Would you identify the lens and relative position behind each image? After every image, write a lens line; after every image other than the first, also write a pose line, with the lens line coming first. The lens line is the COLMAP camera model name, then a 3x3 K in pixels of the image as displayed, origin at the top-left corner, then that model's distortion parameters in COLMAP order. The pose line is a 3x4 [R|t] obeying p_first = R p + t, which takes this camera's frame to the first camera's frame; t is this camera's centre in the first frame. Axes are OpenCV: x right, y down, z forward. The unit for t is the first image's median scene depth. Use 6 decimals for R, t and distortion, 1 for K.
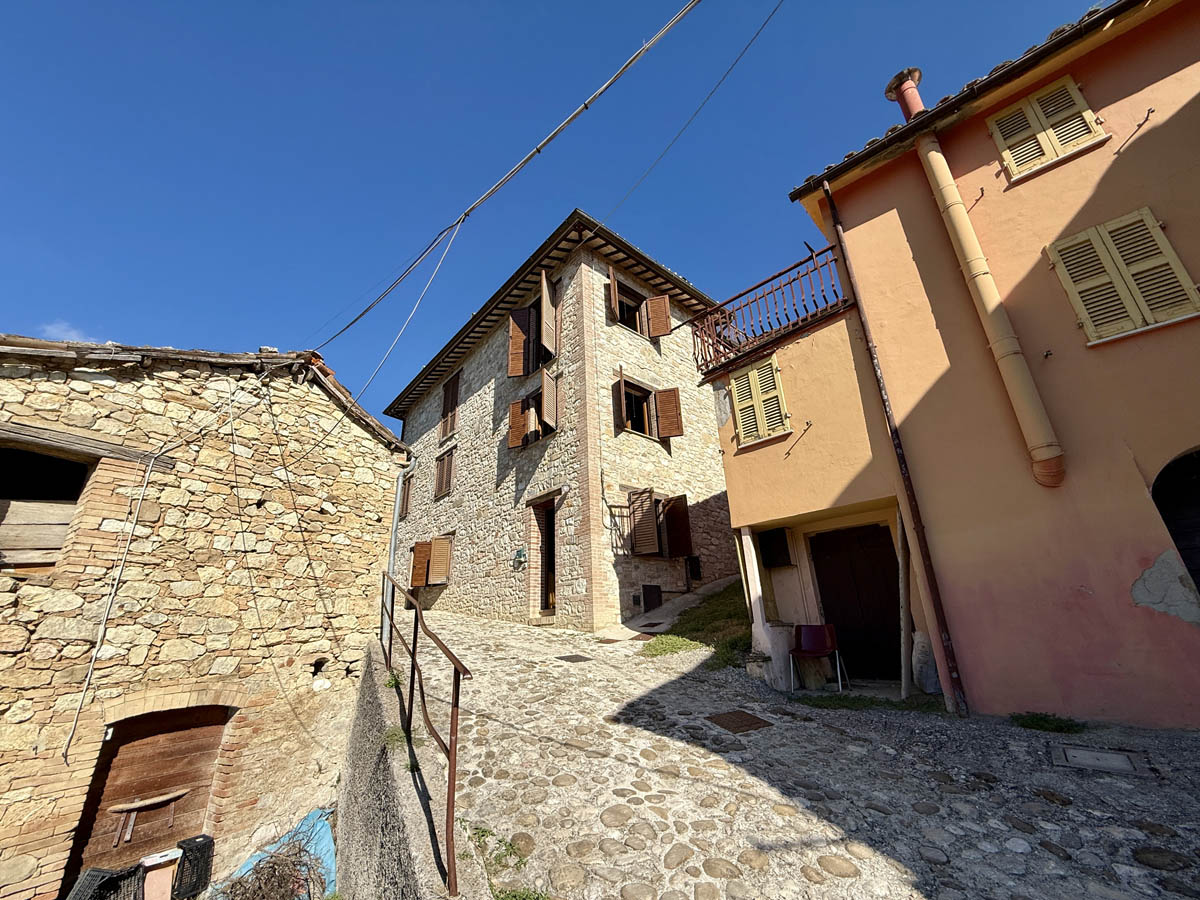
lens RADIAL K [[479.5, 0, 598.2], [0, 479.5, 450.2], [0, 0, 1]] dist [-0.000708, 0.000021]
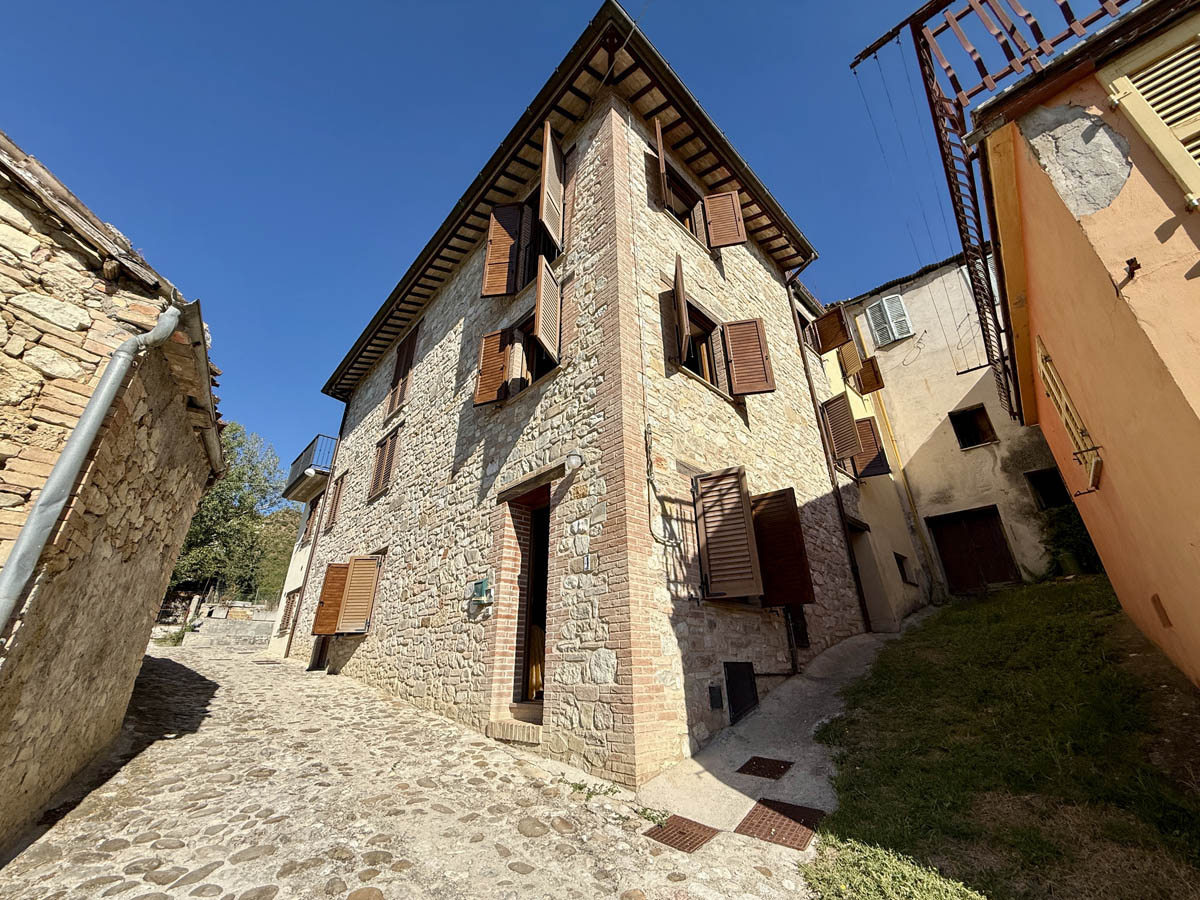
lens RADIAL K [[479.5, 0, 598.5], [0, 479.5, 448.7], [0, 0, 1]] dist [-0.000708, 0.000021]
pose [[0.998885, 0.041499, 0.022512, -0.049688], [-0.039717, 0.996428, -0.074526, 0.094925], [-0.025524, 0.073548, 0.996965, 0.449521]]
